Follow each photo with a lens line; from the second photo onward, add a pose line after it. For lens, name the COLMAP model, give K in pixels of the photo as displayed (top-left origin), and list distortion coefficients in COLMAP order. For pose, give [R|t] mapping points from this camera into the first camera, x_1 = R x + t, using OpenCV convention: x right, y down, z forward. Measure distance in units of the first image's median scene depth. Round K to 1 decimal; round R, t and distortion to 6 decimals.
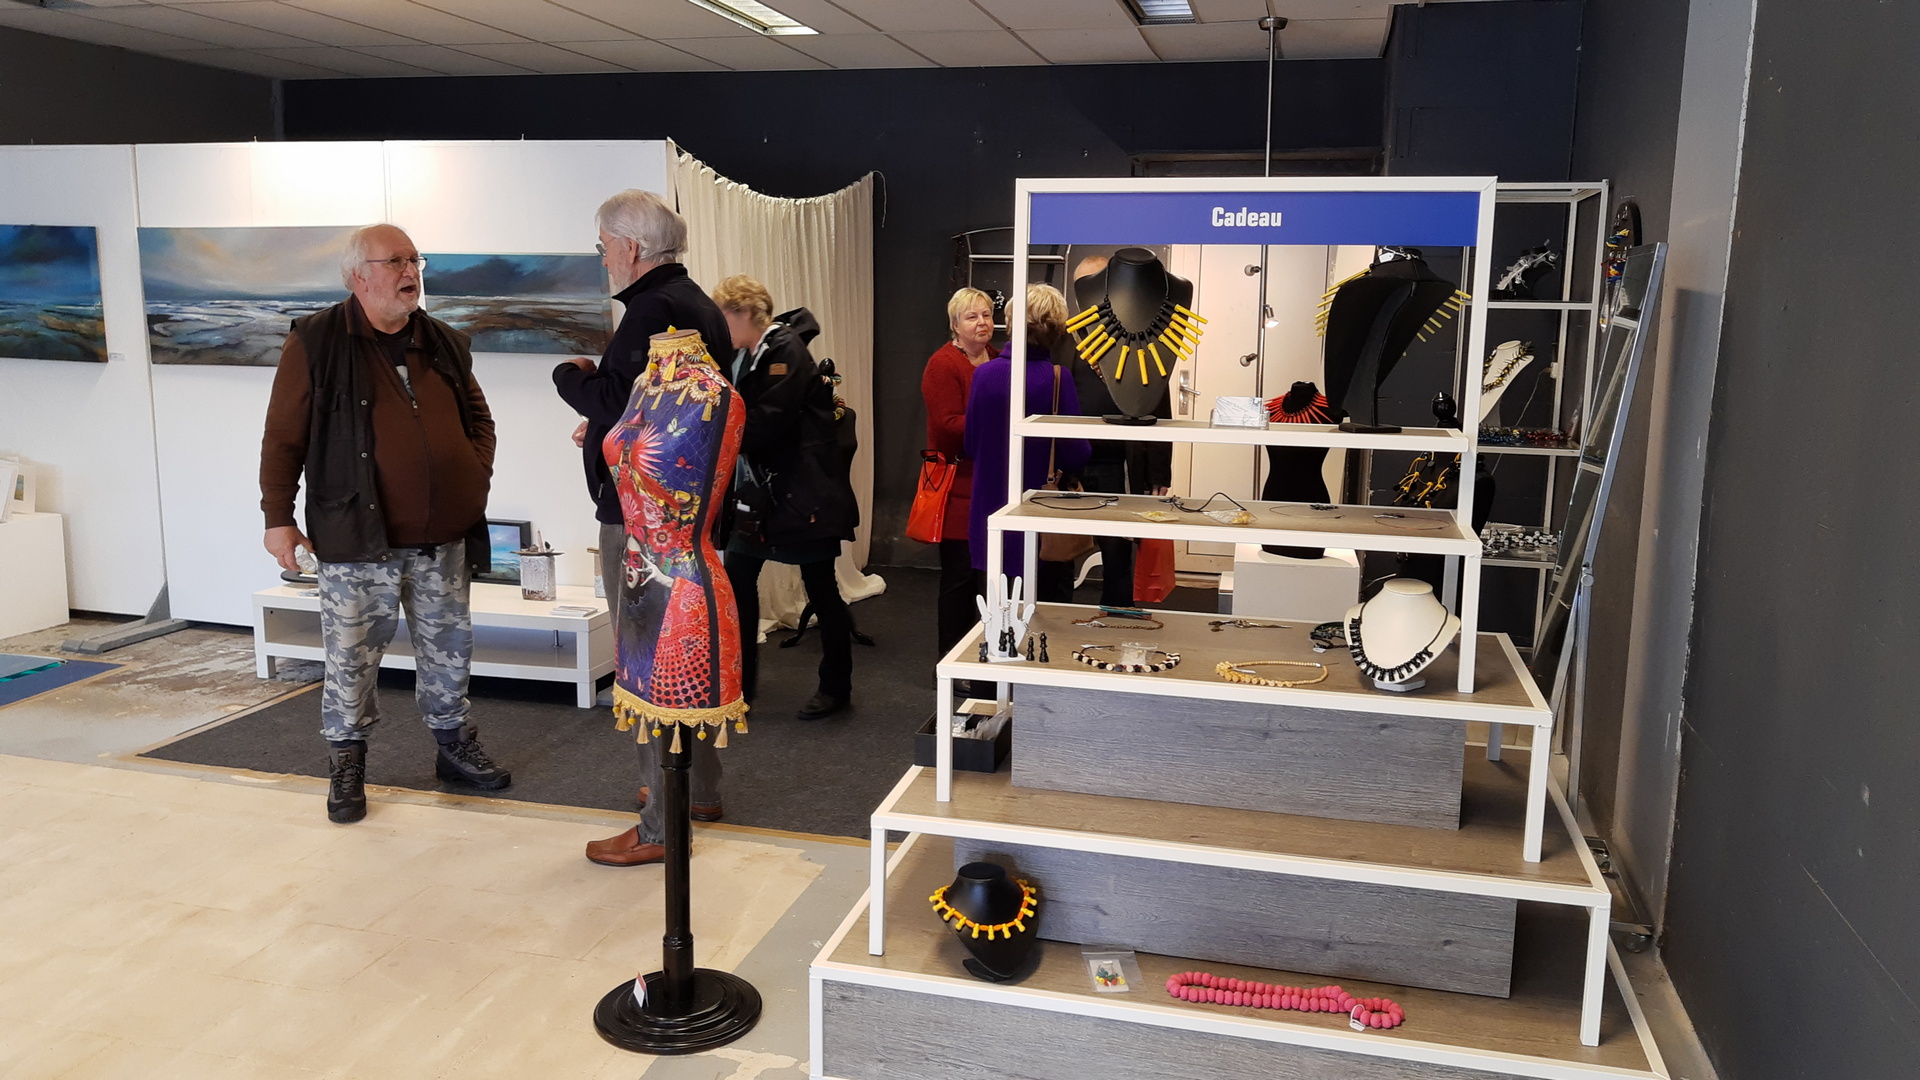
lens RADIAL K [[1446.9, 0, 960.0], [0, 1446.9, 540.0], [0, 0, 1]] dist [0.011377, -0.023251]
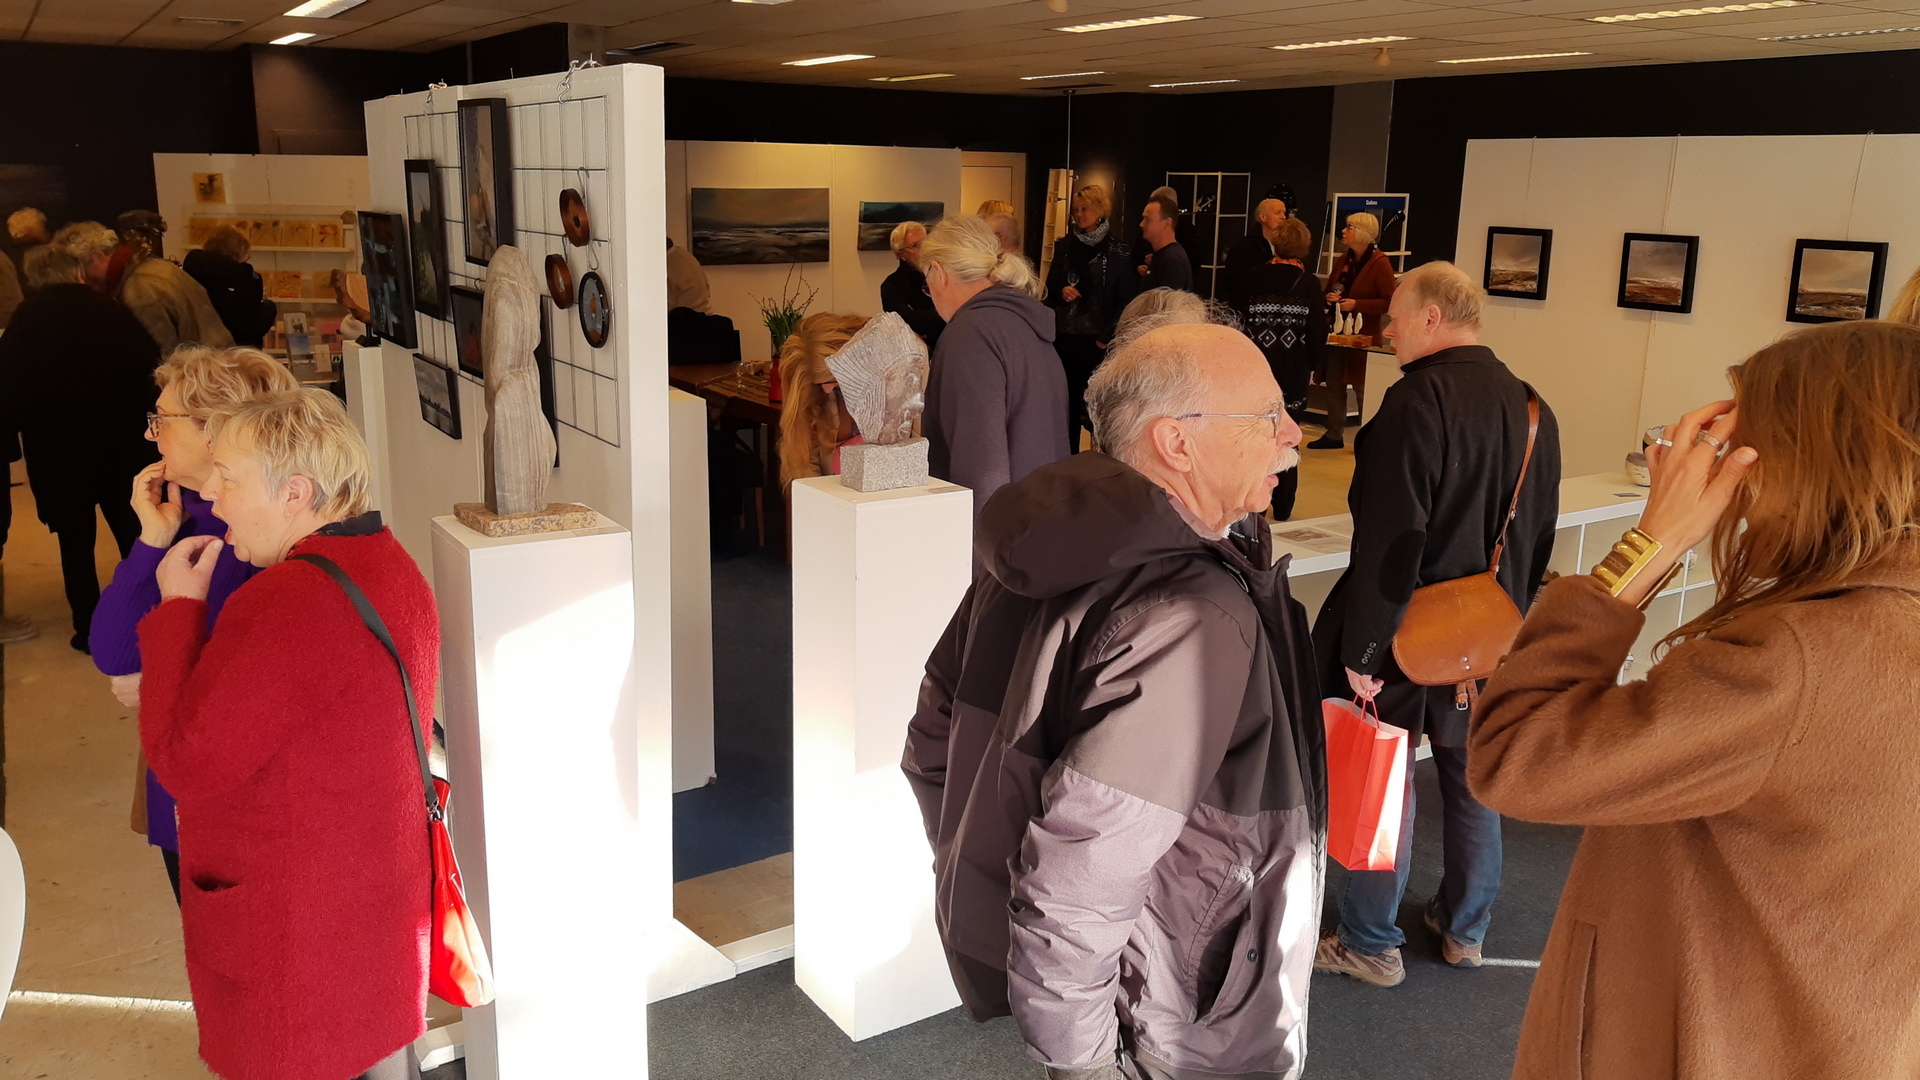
lens RADIAL K [[1446.9, 0, 960.0], [0, 1446.9, 540.0], [0, 0, 1]] dist [0.011377, -0.023251]
pose [[0.669567, -0.189021, 0.718298, -1.776615], [0.128140, 0.981973, 0.138960, 0.003252], [-0.731615, -0.001000, 0.681717, -0.472454]]
